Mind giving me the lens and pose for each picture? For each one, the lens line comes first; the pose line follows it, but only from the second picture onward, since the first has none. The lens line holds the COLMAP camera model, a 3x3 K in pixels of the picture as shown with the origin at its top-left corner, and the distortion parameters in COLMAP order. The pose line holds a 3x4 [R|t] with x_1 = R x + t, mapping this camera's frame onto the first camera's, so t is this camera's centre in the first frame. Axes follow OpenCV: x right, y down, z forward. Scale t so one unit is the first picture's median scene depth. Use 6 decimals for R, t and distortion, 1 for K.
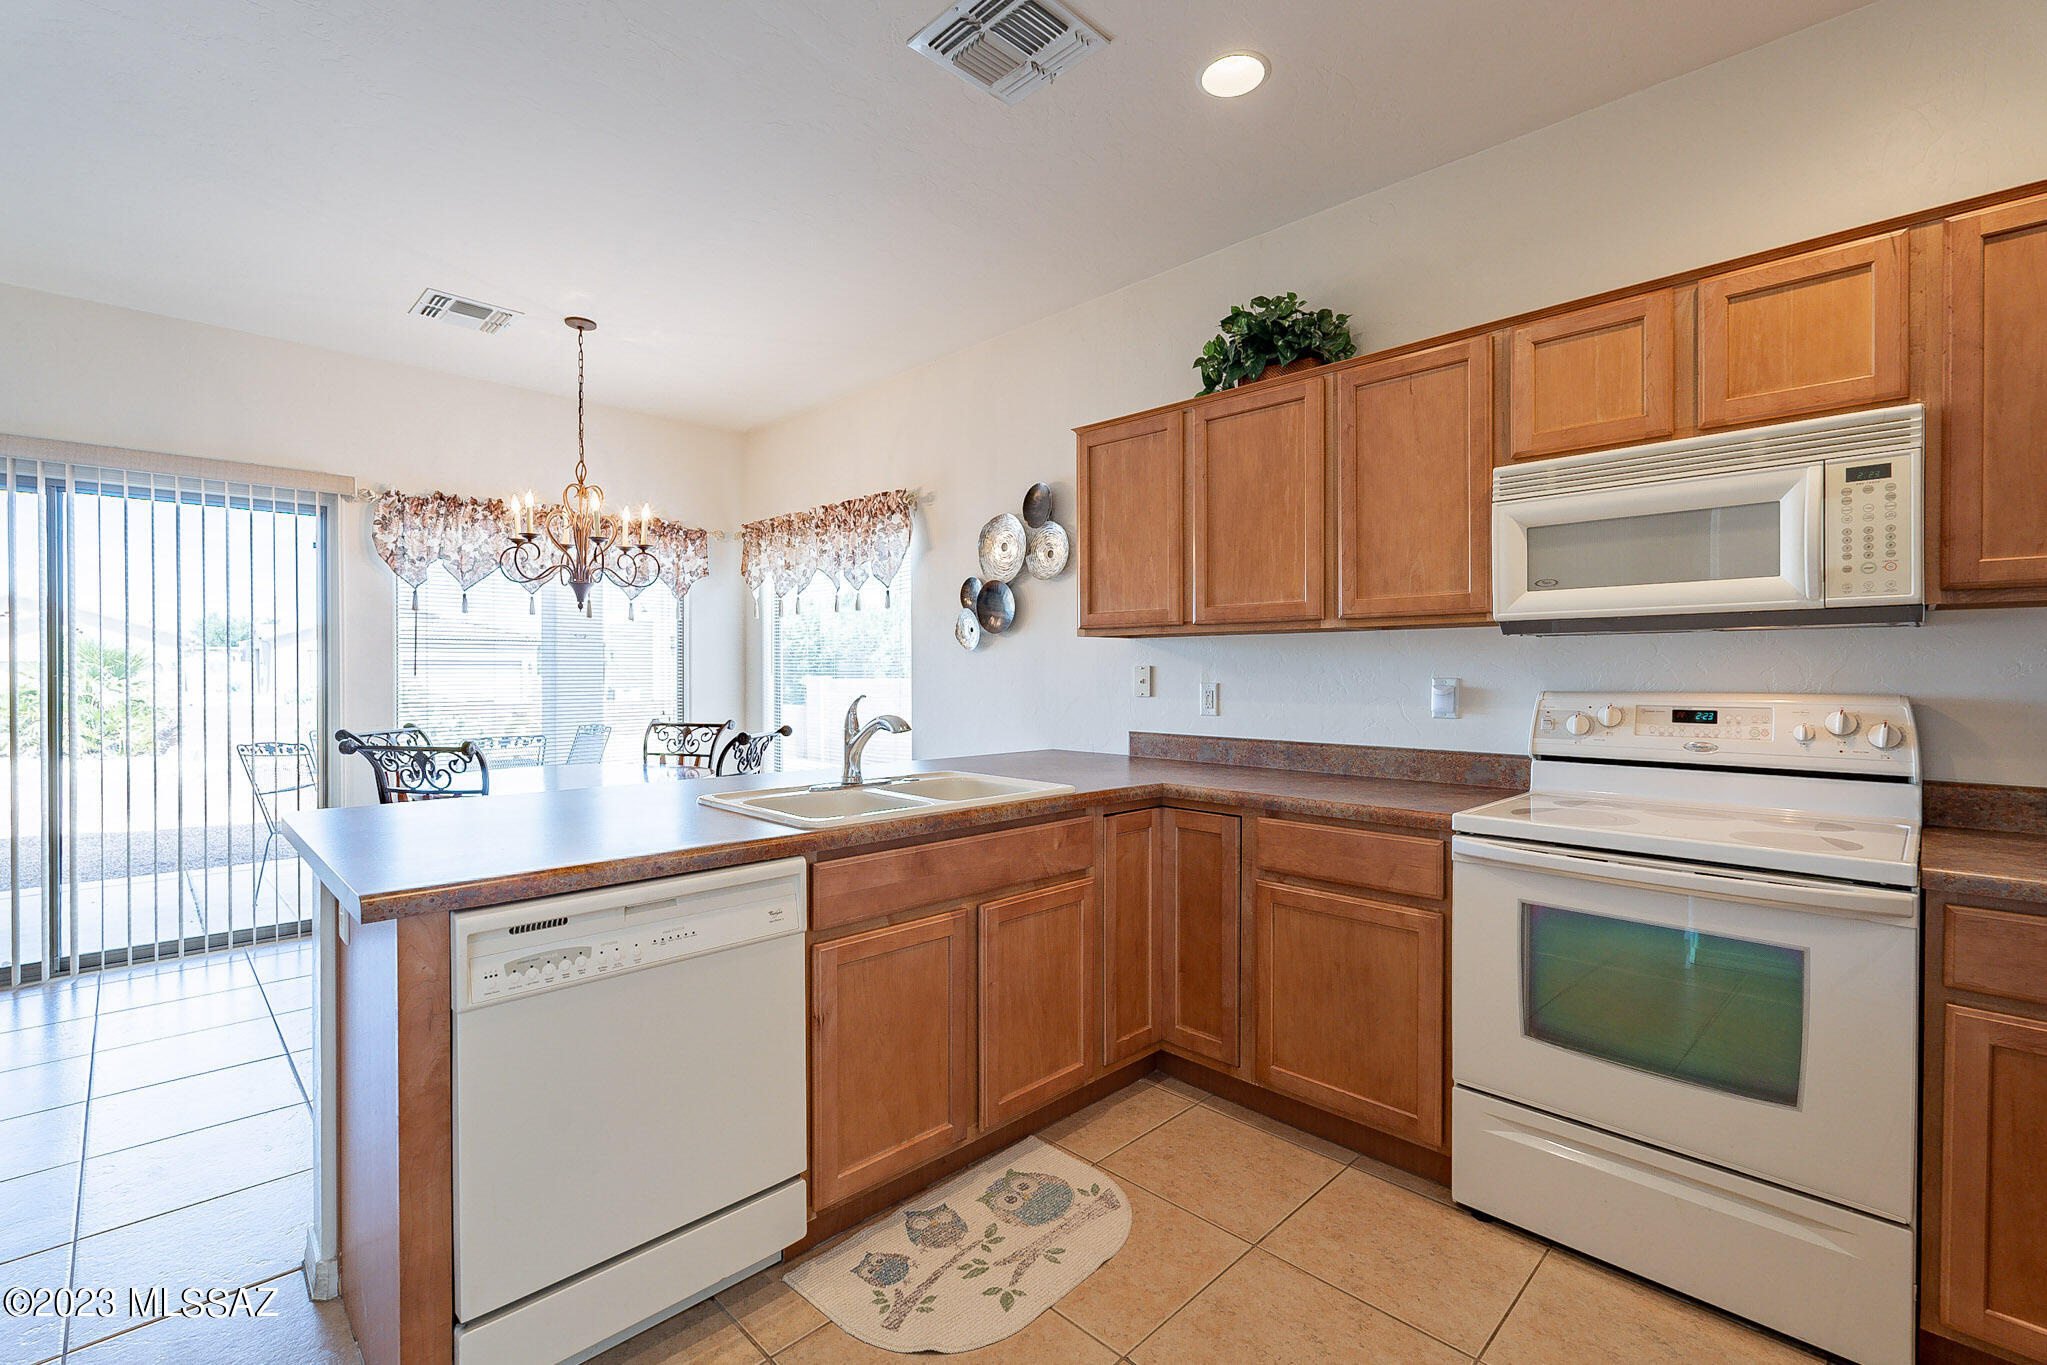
lens RADIAL K [[894.7, 0, 1027.3], [0, 894.7, 676.2], [0, 0, 1]] dist [-0.005255, 0.000824]
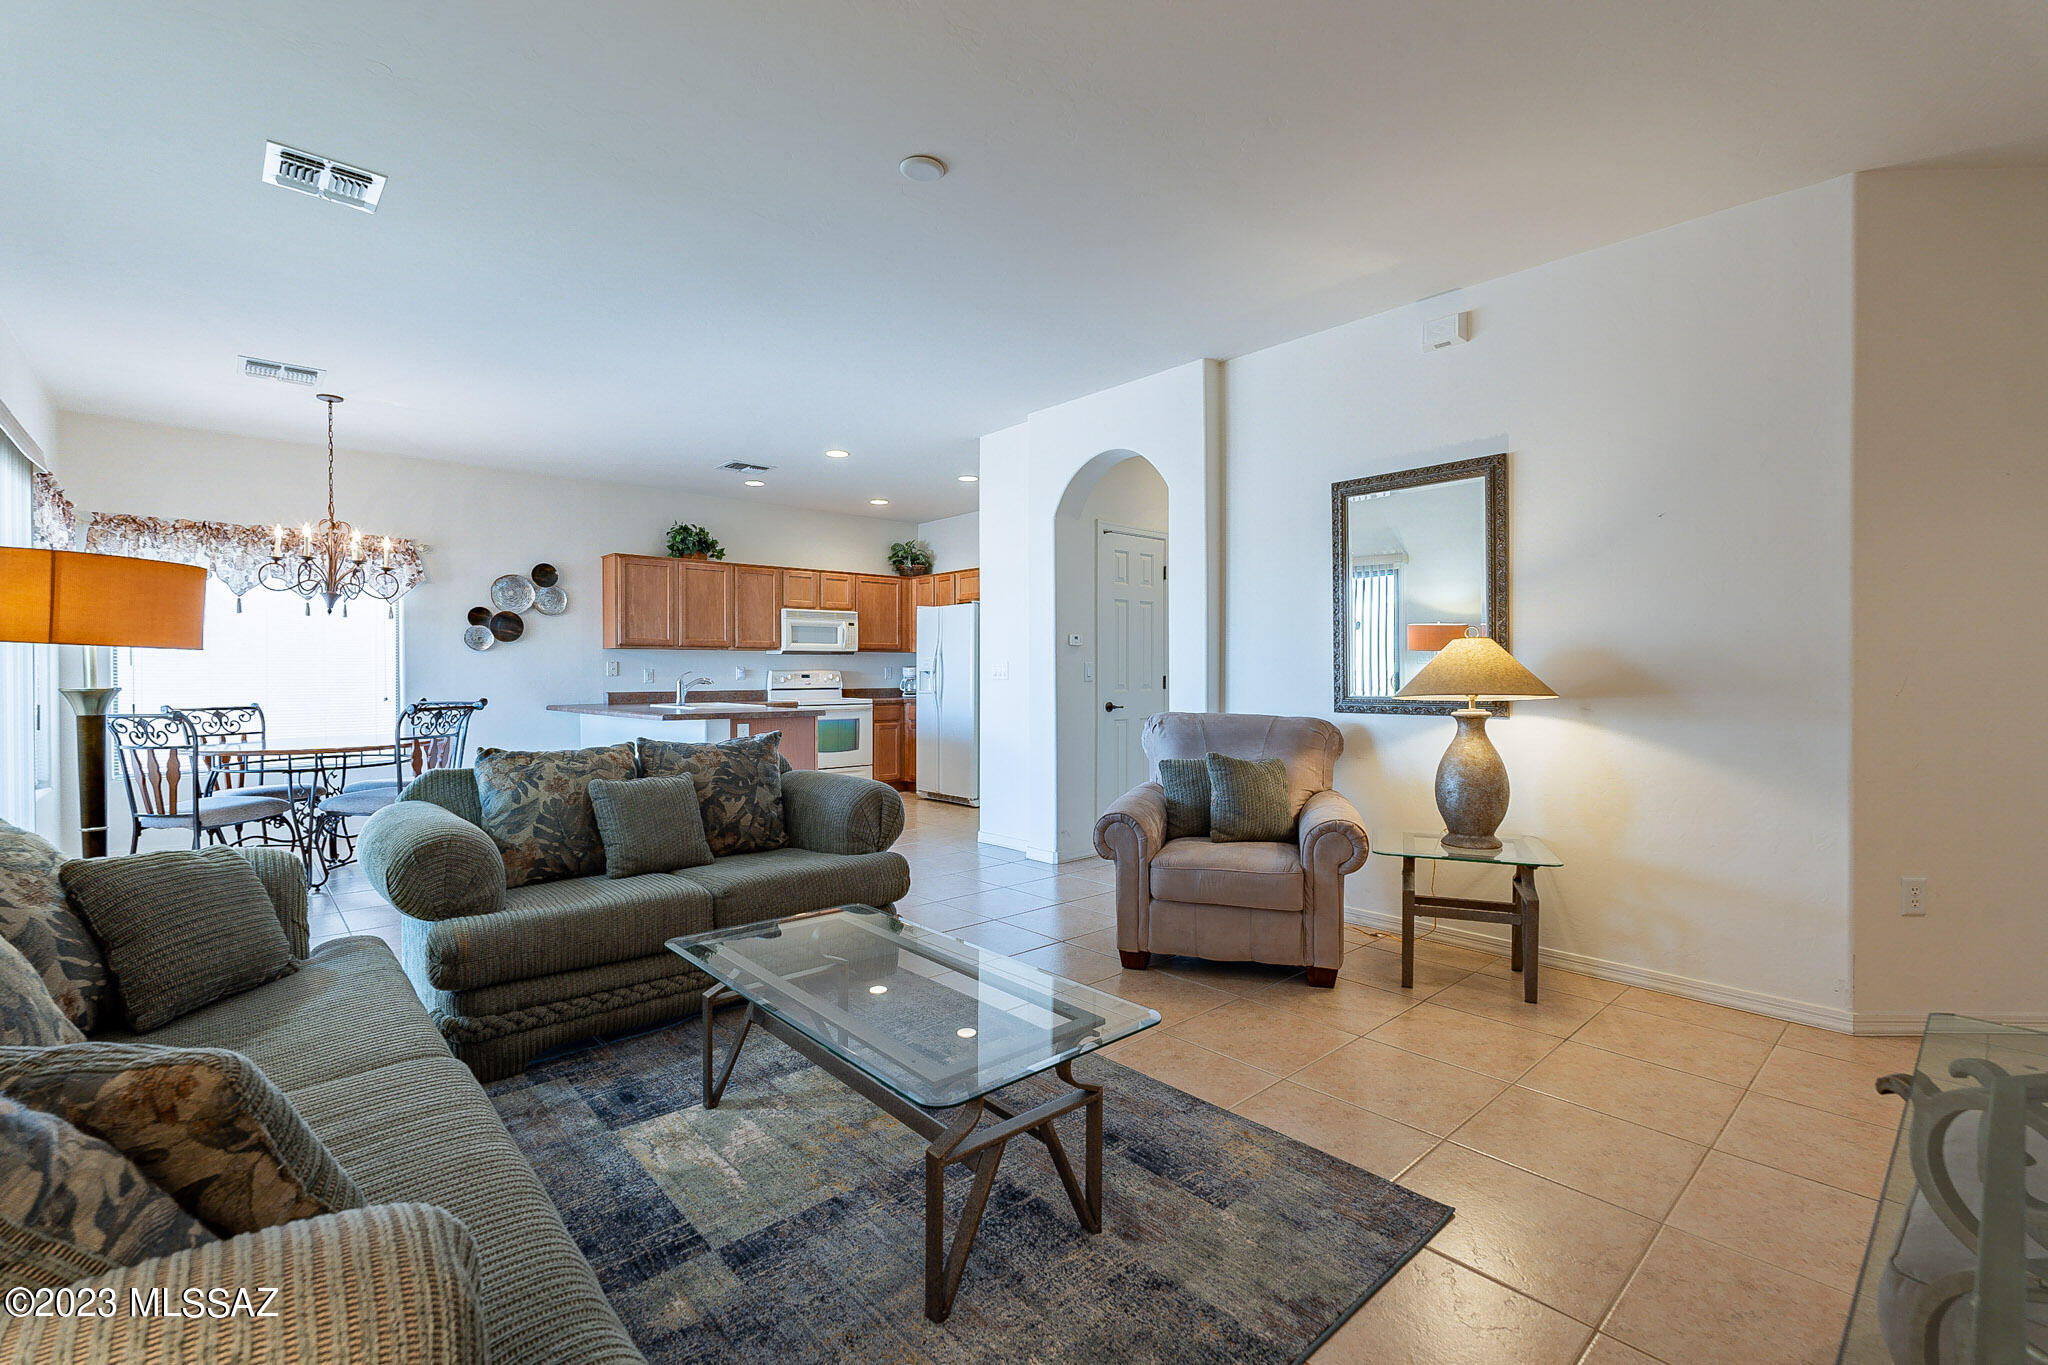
lens RADIAL K [[895.2, 0, 1028.3], [0, 895.2, 683.5], [0, 0, 1]] dist [-0.005255, 0.000824]
pose [[0.048623, -0.012909, 0.998734, -2.562241], [0.007738, 0.999891, 0.012547, 0.028650], [-0.998787, 0.007118, 0.048718, -0.140785]]
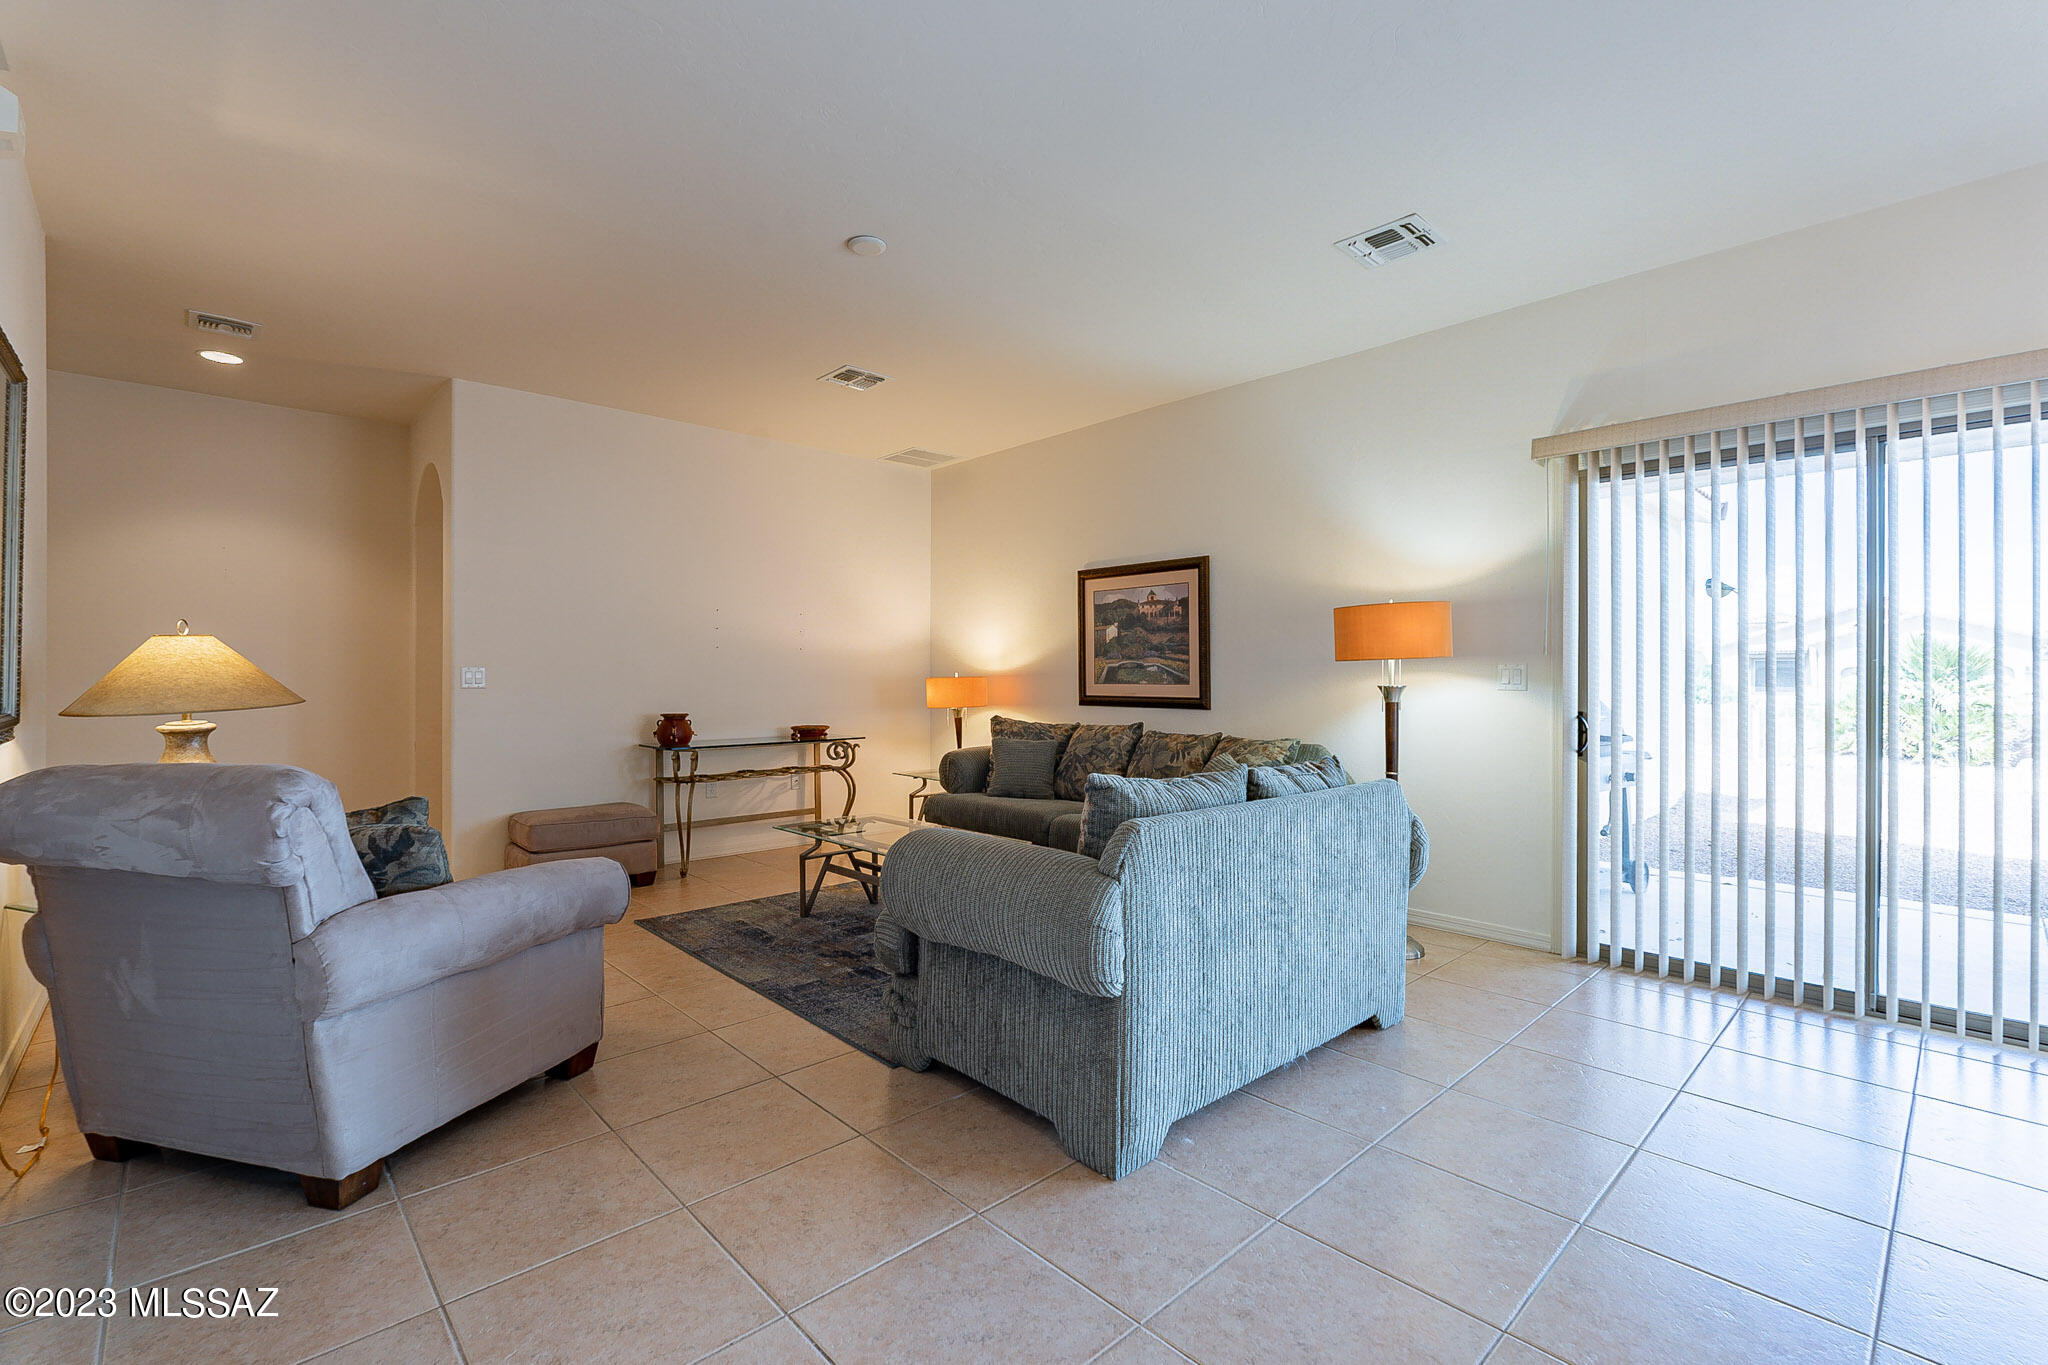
lens RADIAL K [[895.2, 0, 1012.6], [0, 895.2, 676.5], [0, 0, 1]] dist [-0.005255, 0.000824]
pose [[-0.029508, 0.003036, -0.999560, -0.298934], [-0.005554, 0.999979, 0.003201, 0.021181], [0.999549, 0.005646, -0.029490, 0.279382]]
